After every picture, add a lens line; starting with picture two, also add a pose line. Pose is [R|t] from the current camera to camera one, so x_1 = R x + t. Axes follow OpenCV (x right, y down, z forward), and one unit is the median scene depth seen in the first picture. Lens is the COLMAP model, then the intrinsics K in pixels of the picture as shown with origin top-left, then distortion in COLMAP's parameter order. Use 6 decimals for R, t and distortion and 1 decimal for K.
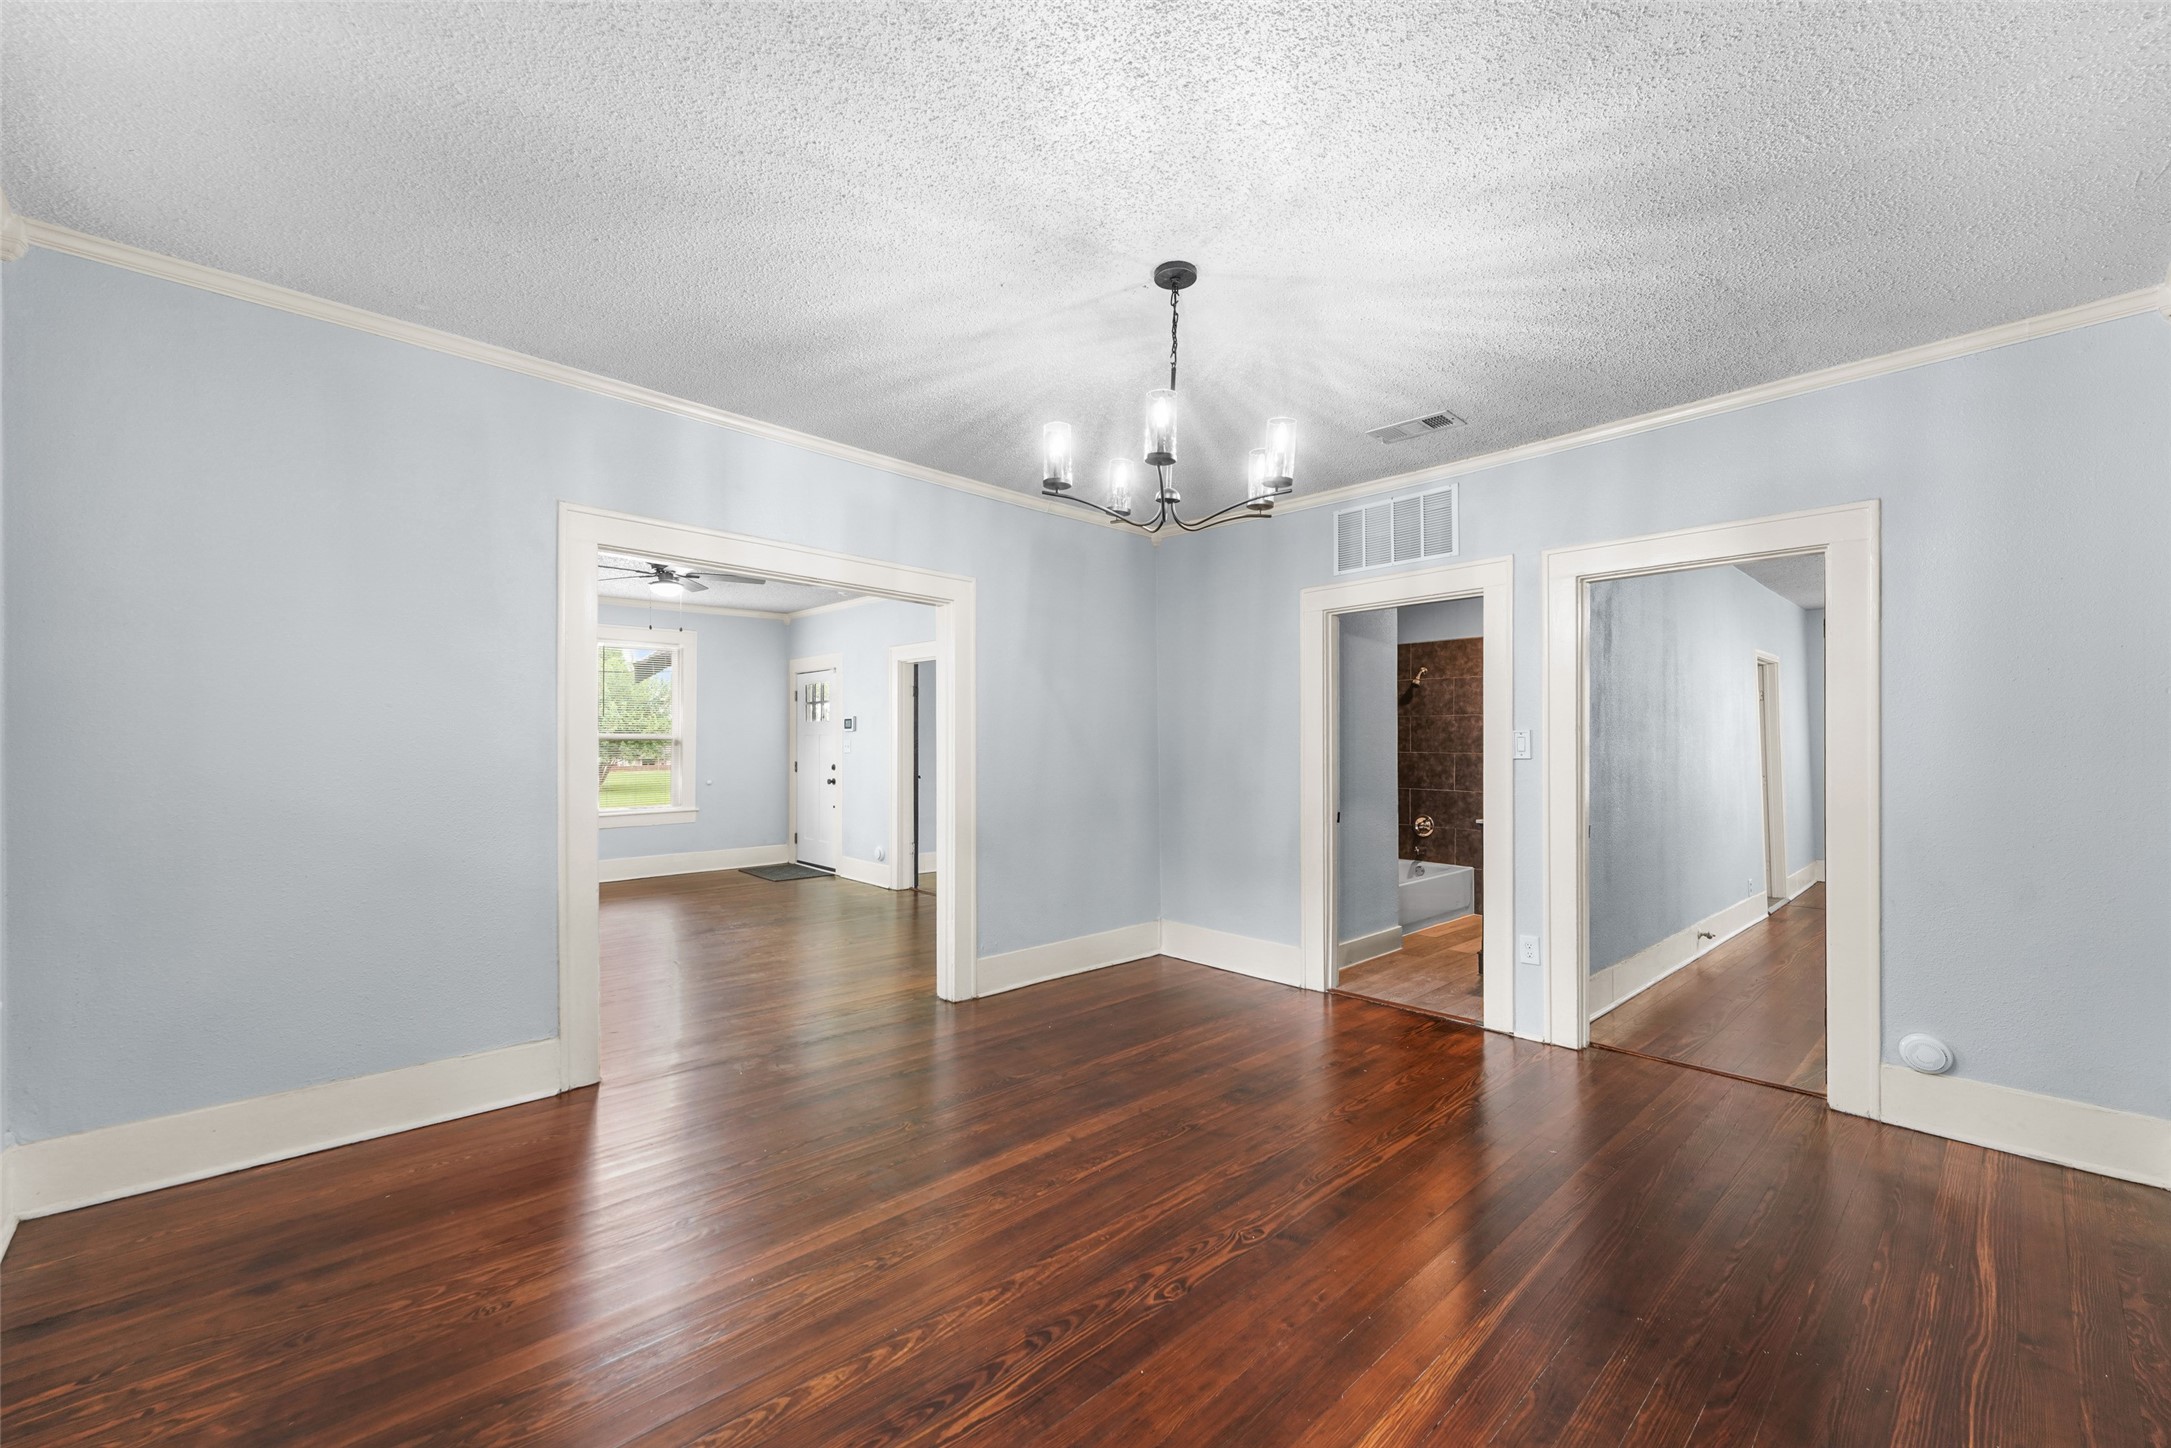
lens RADIAL K [[862.7, 0, 1079.0], [0, 862.7, 733.3], [0, 0, 1]] dist [0.015043, 0.000223]
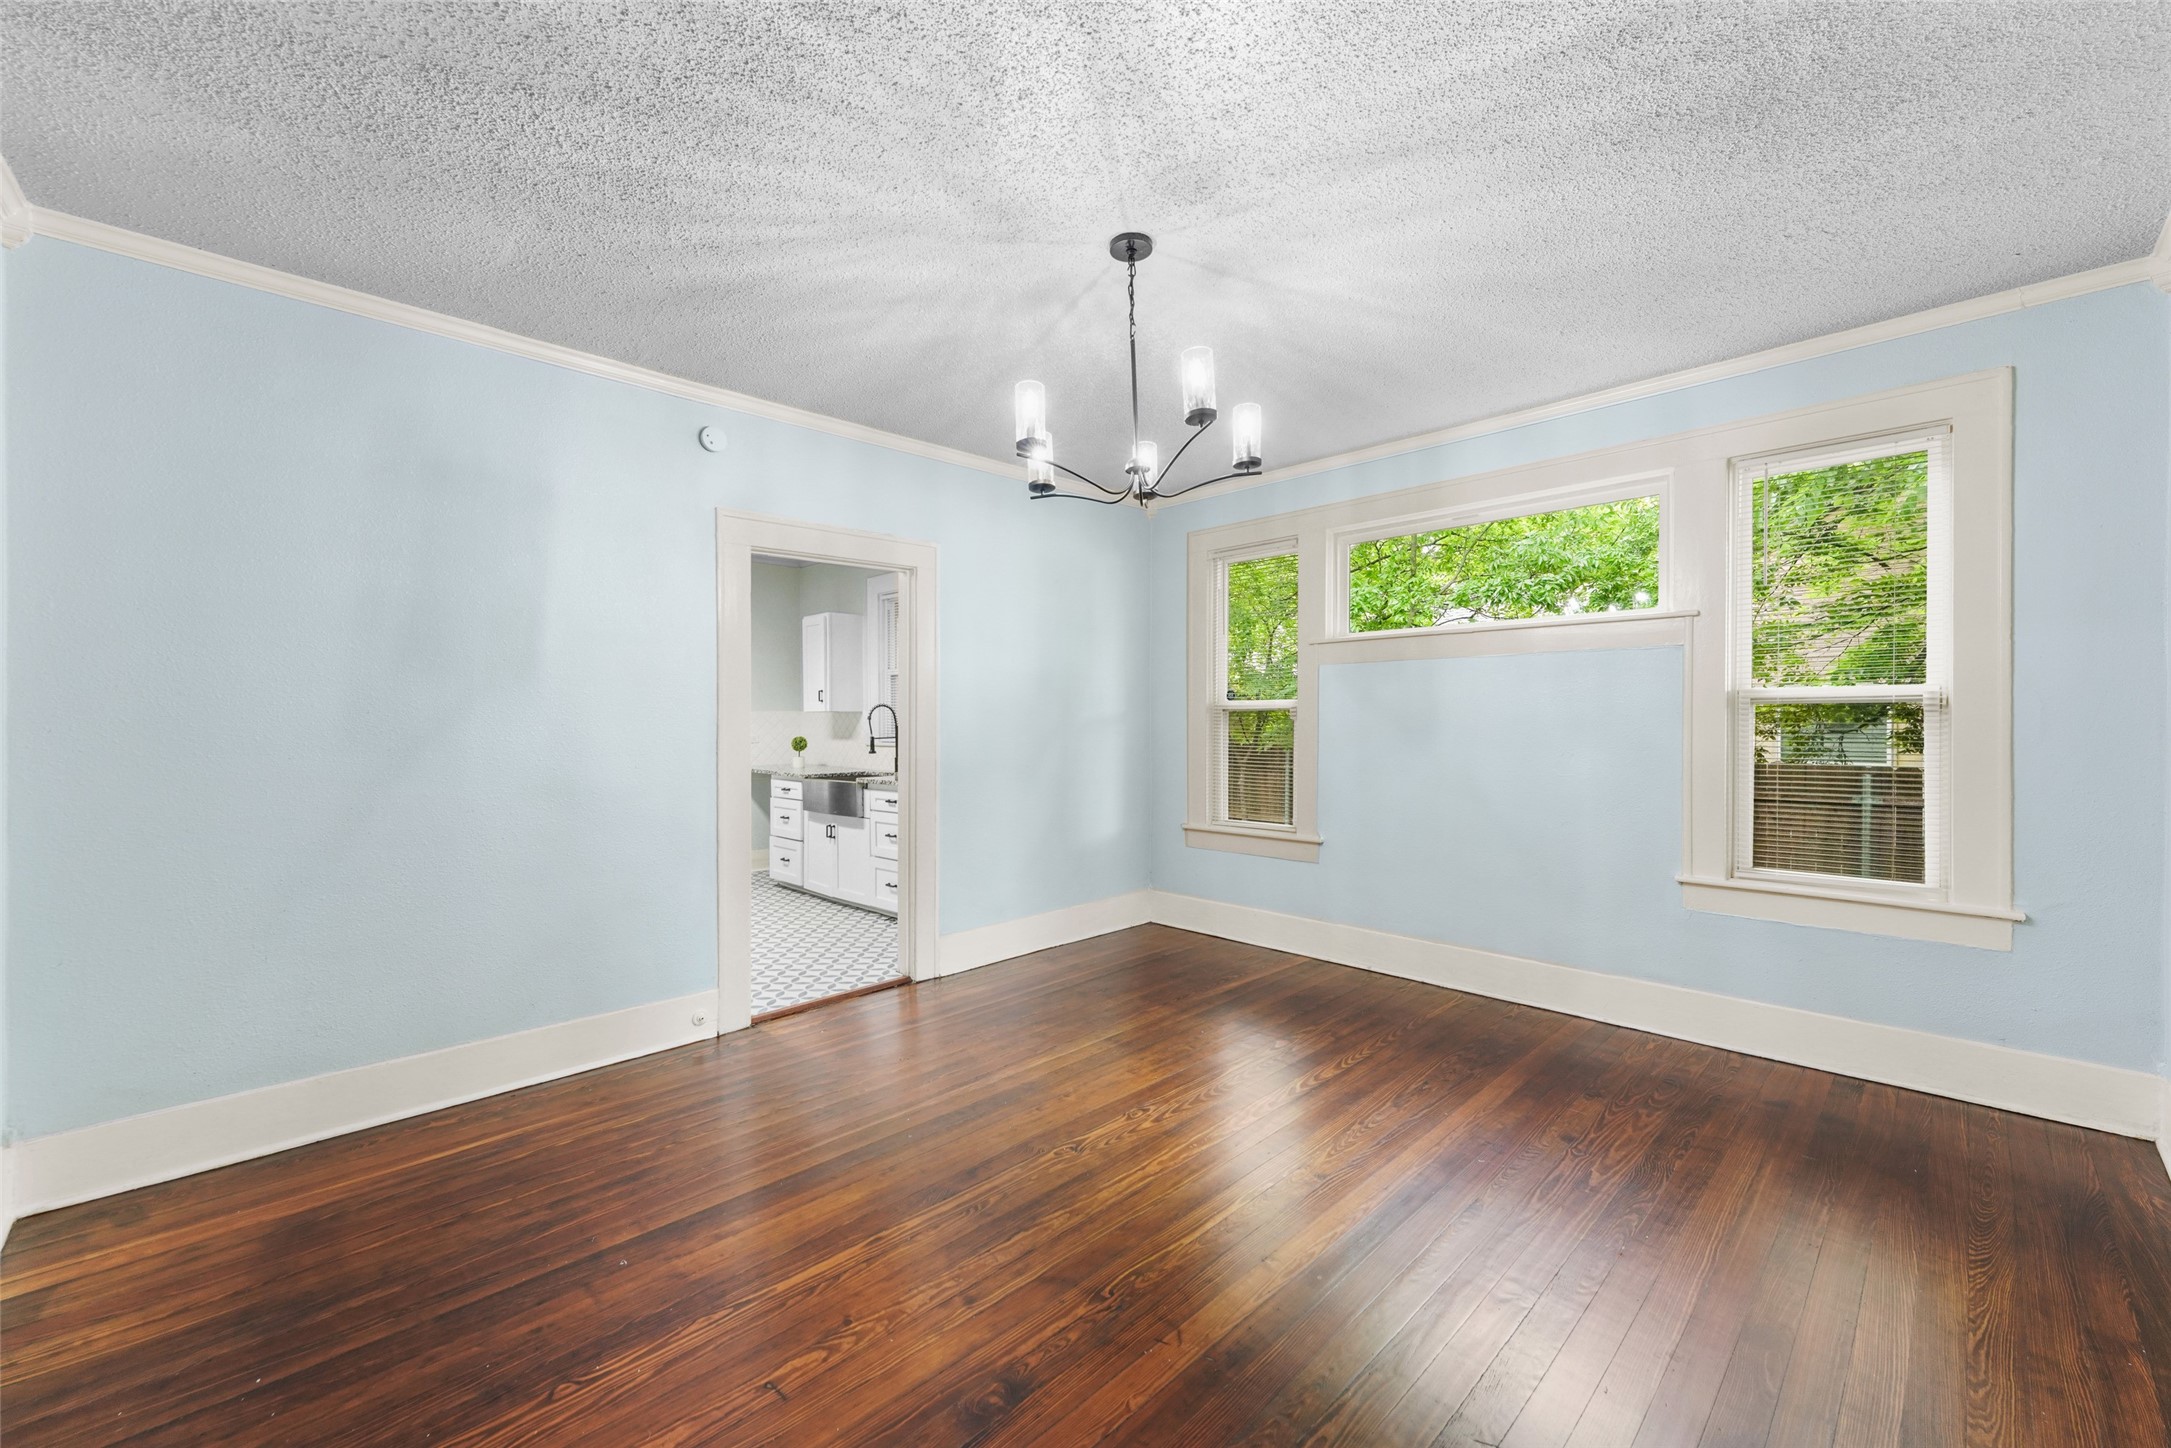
lens RADIAL K [[862.7, 0, 1079.0], [0, 862.7, 733.3], [0, 0, 1]] dist [0.015043, 0.000223]
pose [[-0.999817, -0.001098, -0.019097, 0.107594], [-0.001104, 0.999999, 0.000297, 0.015933], [0.019096, 0.000318, -0.999818, 1.128266]]
